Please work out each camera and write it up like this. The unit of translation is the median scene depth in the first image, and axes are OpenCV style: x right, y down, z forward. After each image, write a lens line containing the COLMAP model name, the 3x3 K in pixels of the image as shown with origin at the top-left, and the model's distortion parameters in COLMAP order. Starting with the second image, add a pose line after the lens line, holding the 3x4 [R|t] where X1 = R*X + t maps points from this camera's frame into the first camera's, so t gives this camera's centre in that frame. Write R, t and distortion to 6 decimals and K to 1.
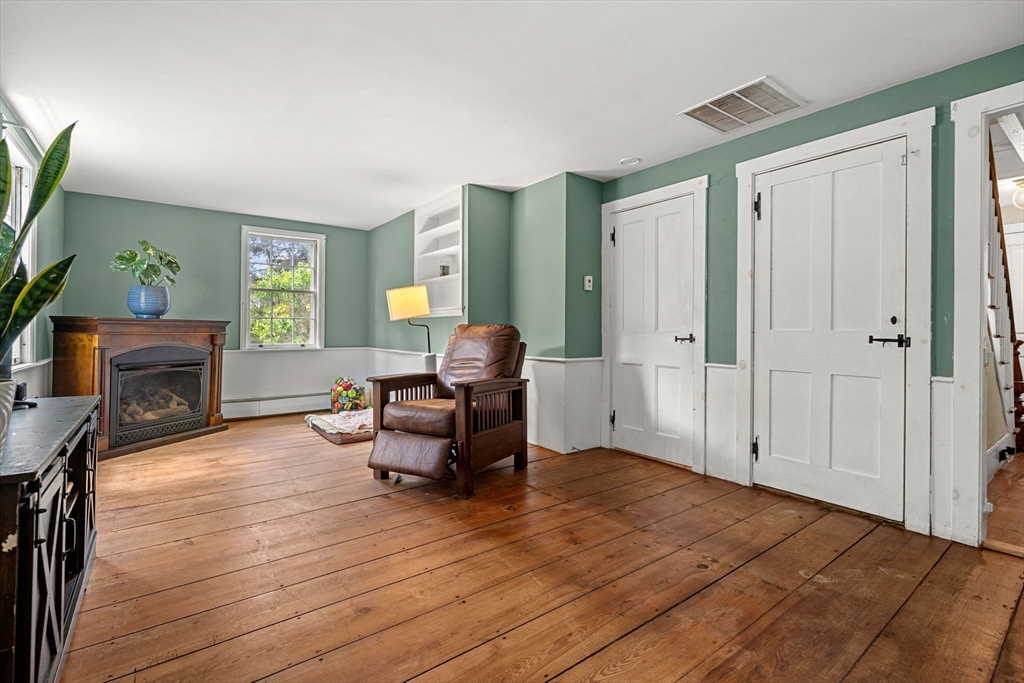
lens RADIAL K [[466.8, 0, 509.4], [0, 466.8, 328.8], [0, 0, 1]] dist [0.000968, -0.000162]
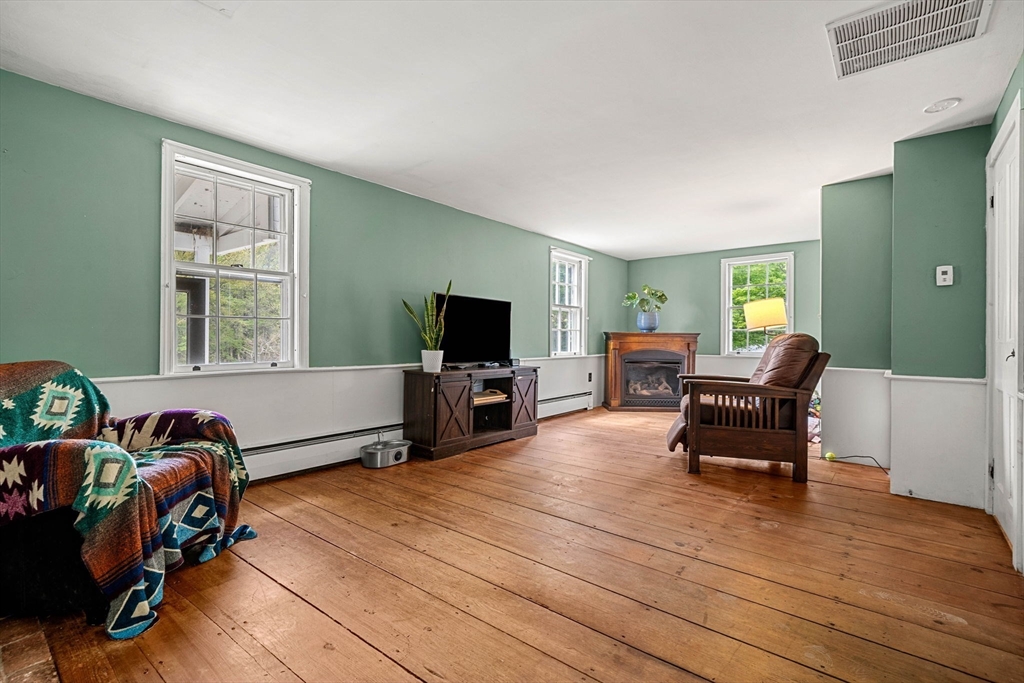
lens RADIAL K [[463.6, 0, 510.6], [0, 463.6, 337.0], [0, 0, 1]] dist [0.000106, -0.000182]
pose [[0.241447, -0.004776, -0.970402, 0.713257], [-0.002707, 0.999981, -0.005595, 0.004584], [0.970410, 0.003978, 0.241430, 0.162894]]
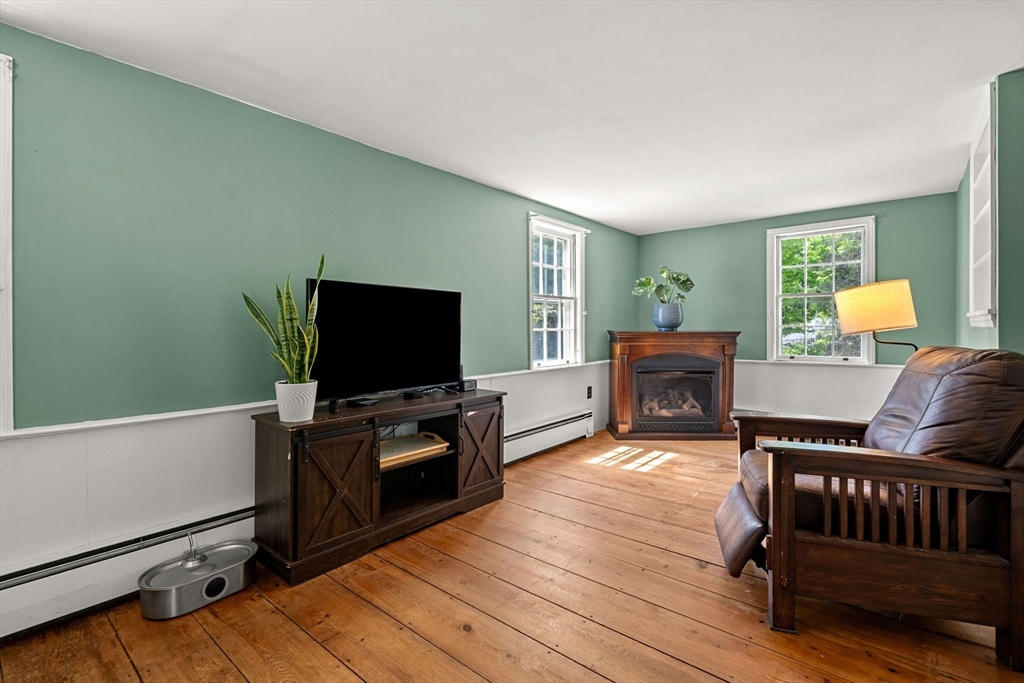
lens RADIAL K [[466.8, 0, 509.4], [0, 466.8, 328.8], [0, 0, 1]] dist [0.000968, -0.000162]
pose [[0.225842, -0.002082, -0.974162, 0.314776], [0.009094, 0.999959, -0.000029, -0.032755], [0.974122, -0.008852, 0.225852, 0.362406]]
